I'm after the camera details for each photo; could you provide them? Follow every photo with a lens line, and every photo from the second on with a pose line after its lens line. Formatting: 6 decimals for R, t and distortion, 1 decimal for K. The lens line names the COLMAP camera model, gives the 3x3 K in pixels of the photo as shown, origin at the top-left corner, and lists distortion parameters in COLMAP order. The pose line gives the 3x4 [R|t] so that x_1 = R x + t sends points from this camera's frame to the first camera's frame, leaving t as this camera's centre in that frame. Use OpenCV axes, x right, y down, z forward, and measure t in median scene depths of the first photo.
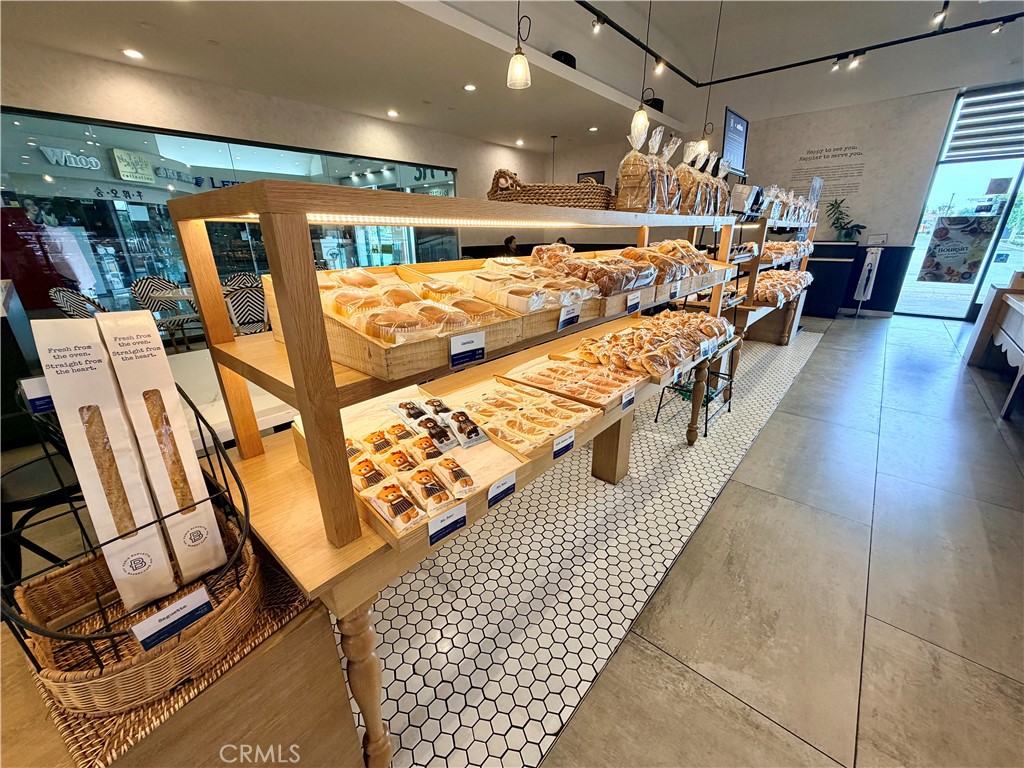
lens RADIAL K [[410.0, 0, 510.1], [0, 410.0, 384.9], [0, 0, 1]] dist [-0.001322, 0.000479]
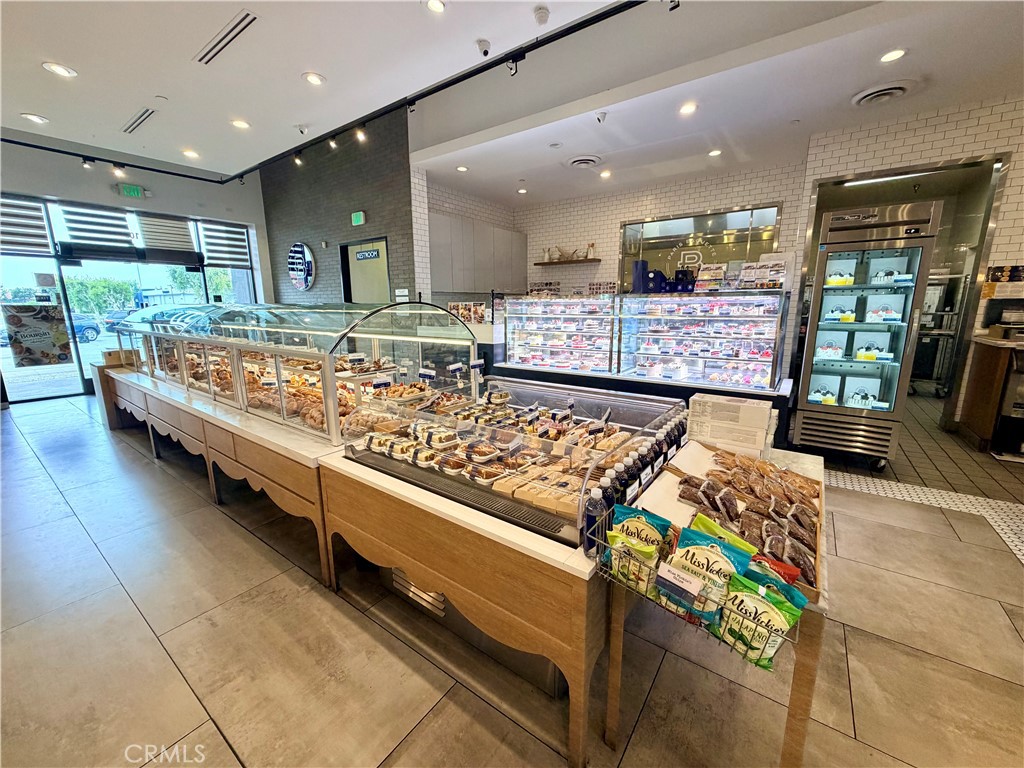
lens RADIAL K [[410.0, 0, 510.1], [0, 410.0, 384.3], [0, 0, 1]] dist [-0.001322, 0.000479]
pose [[-0.091271, -0.183010, 0.978865, -0.089238], [0.353362, 0.913050, 0.203653, -0.001767], [-0.931024, 0.364481, -0.018666, -0.072320]]
